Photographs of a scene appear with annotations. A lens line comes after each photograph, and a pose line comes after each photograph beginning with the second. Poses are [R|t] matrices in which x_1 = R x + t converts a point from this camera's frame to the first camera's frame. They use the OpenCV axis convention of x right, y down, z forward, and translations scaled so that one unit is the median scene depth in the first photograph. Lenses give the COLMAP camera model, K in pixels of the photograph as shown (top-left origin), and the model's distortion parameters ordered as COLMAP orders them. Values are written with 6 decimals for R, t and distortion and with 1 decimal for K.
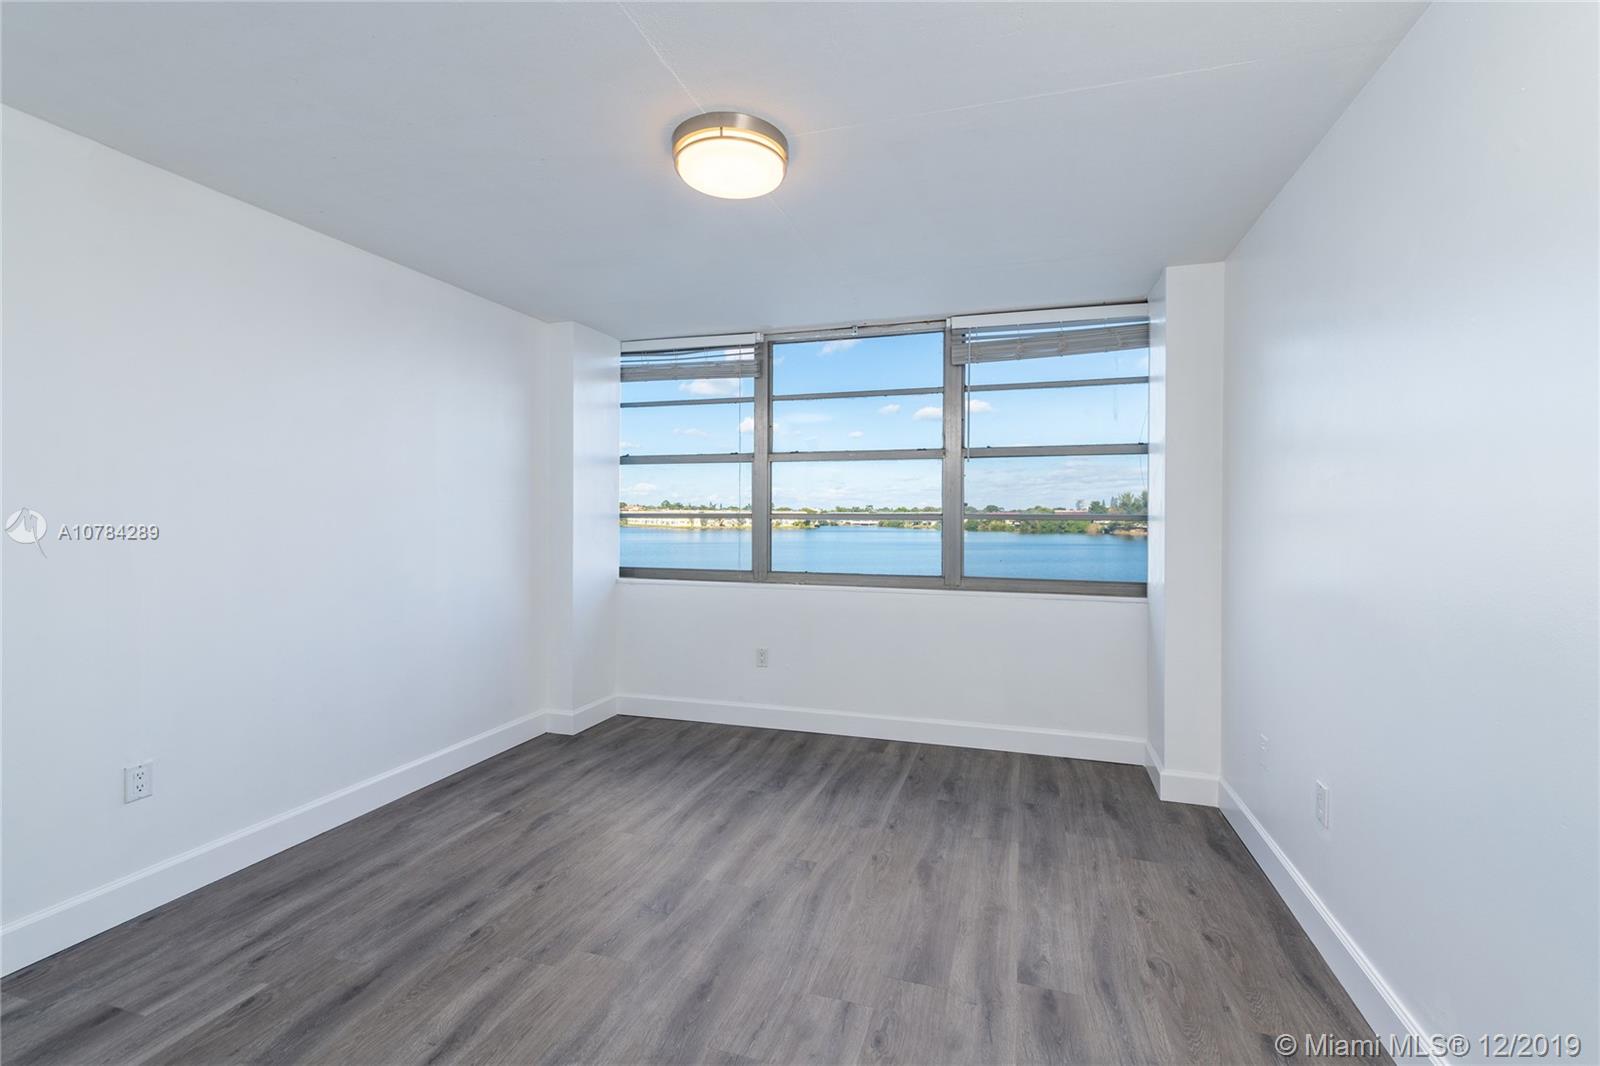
lens RADIAL K [[716.9, 0, 790.9], [0, 716.9, 512.1], [0, 0, 1]] dist [-0.000620, -0.000213]
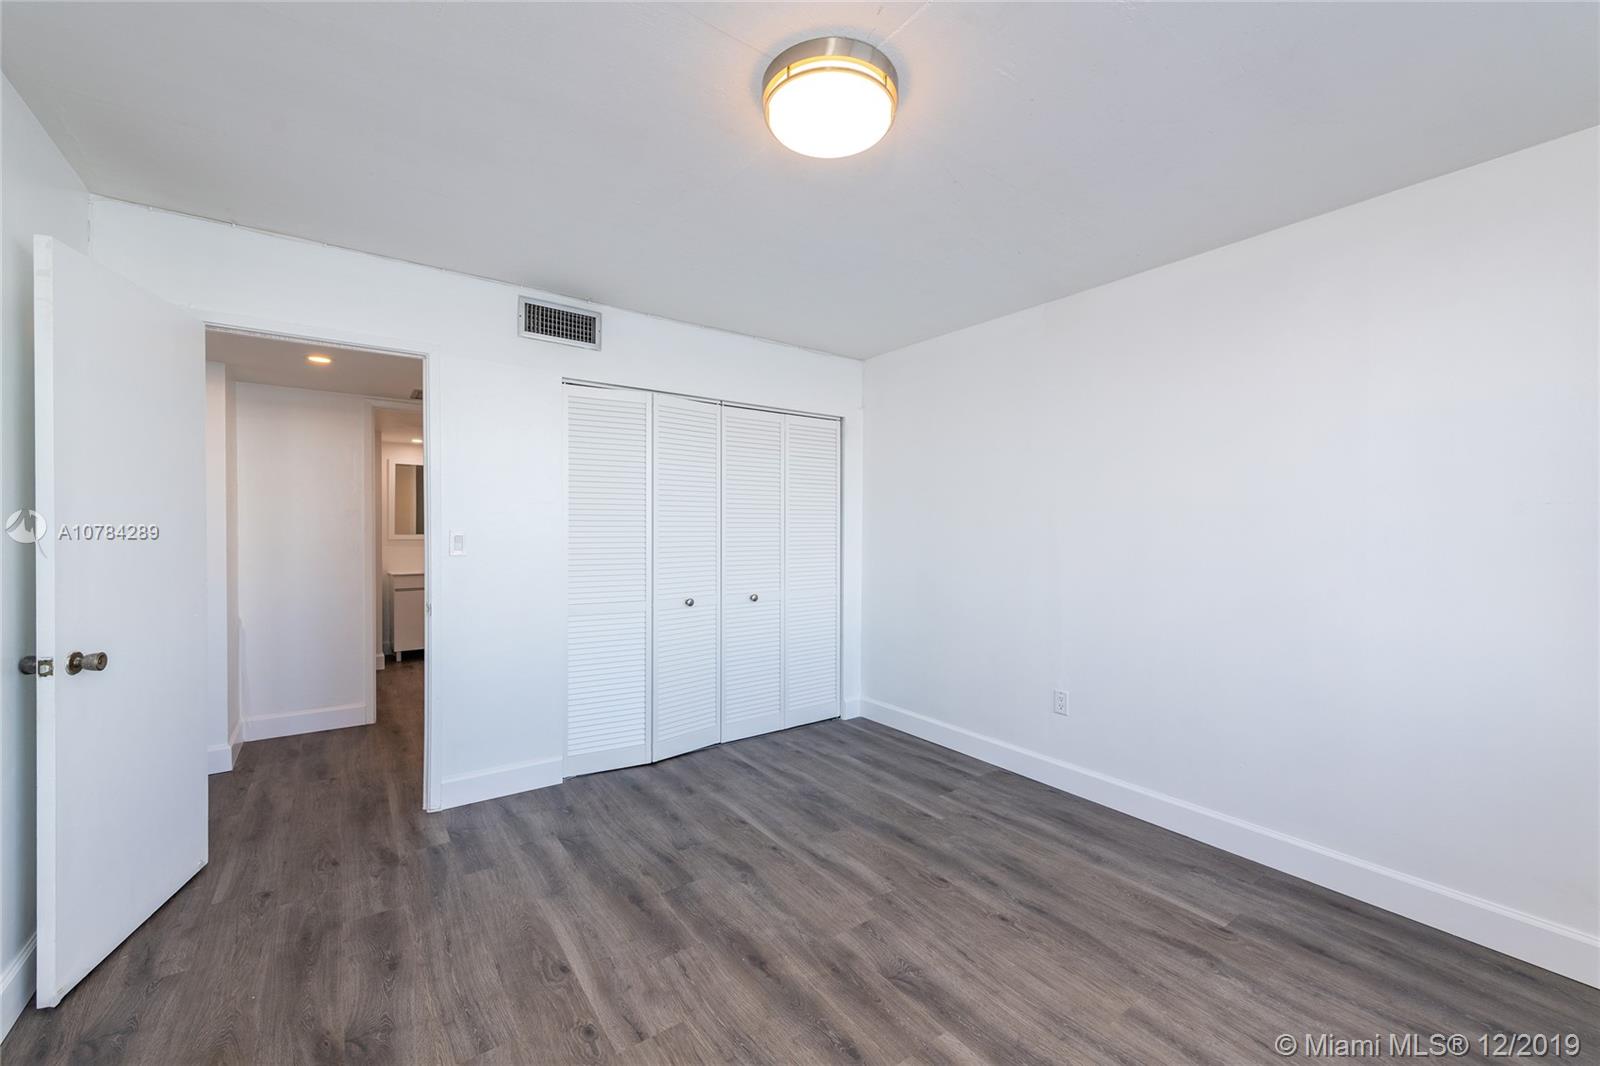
lens RADIAL K [[636.0, 0, 800.0], [0, 636.0, 533.0], [0, 0, 1]] dist [0.001148, -0.000358]
pose [[-0.593931, 0.000636, -0.804516, 0.518148], [-0.004939, 0.999978, 0.004437, 0.011316], [0.804501, 0.006609, -0.593915, 1.363426]]
